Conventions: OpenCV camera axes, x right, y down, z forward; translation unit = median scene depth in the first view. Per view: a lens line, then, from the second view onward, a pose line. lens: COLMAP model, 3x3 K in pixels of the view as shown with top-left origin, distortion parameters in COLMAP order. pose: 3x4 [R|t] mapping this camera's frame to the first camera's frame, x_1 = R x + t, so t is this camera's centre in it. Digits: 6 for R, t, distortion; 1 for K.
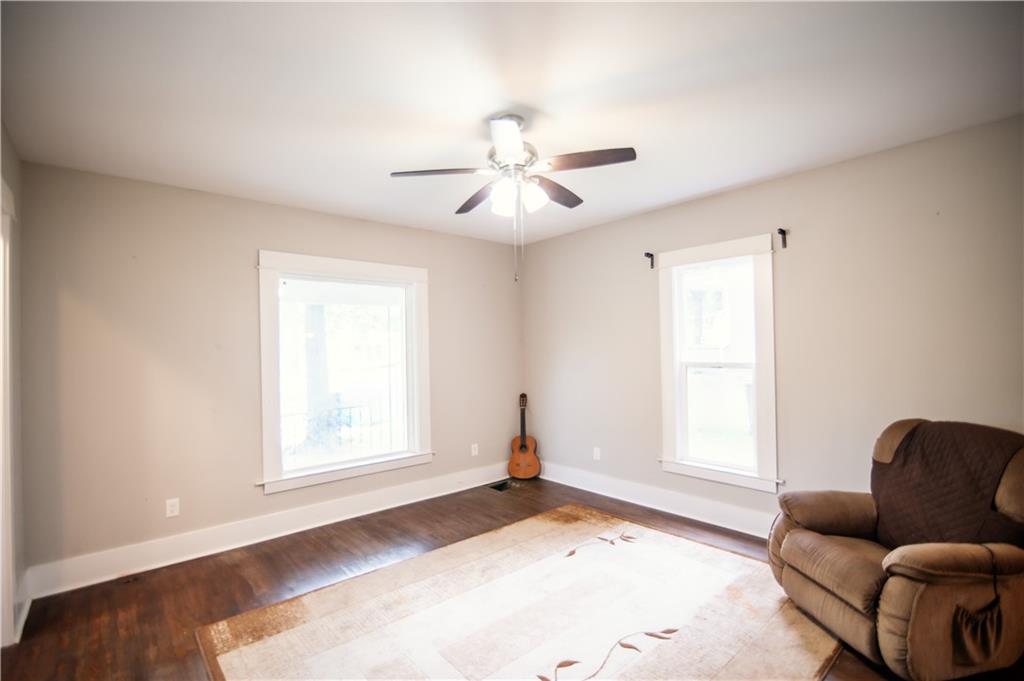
lens RADIAL K [[472.5, 0, 512.0], [0, 472.5, 340.5], [0, 0, 1]] dist [-0.021070, 0.000269]
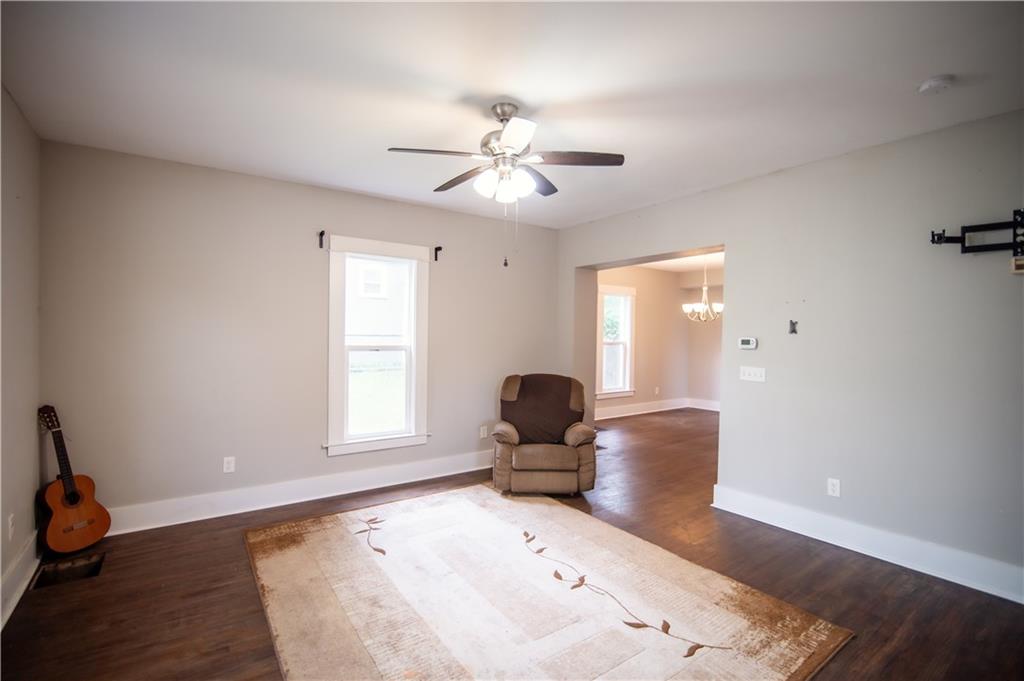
lens RADIAL K [[472.5, 0, 512.0], [0, 472.5, 340.5], [0, 0, 1]] dist [-0.021070, 0.000269]
pose [[0.096230, 0.002564, 0.995356, -0.697345], [-0.033835, 0.999427, 0.000696, 0.022733], [-0.994784, -0.033745, 0.096262, 0.593737]]
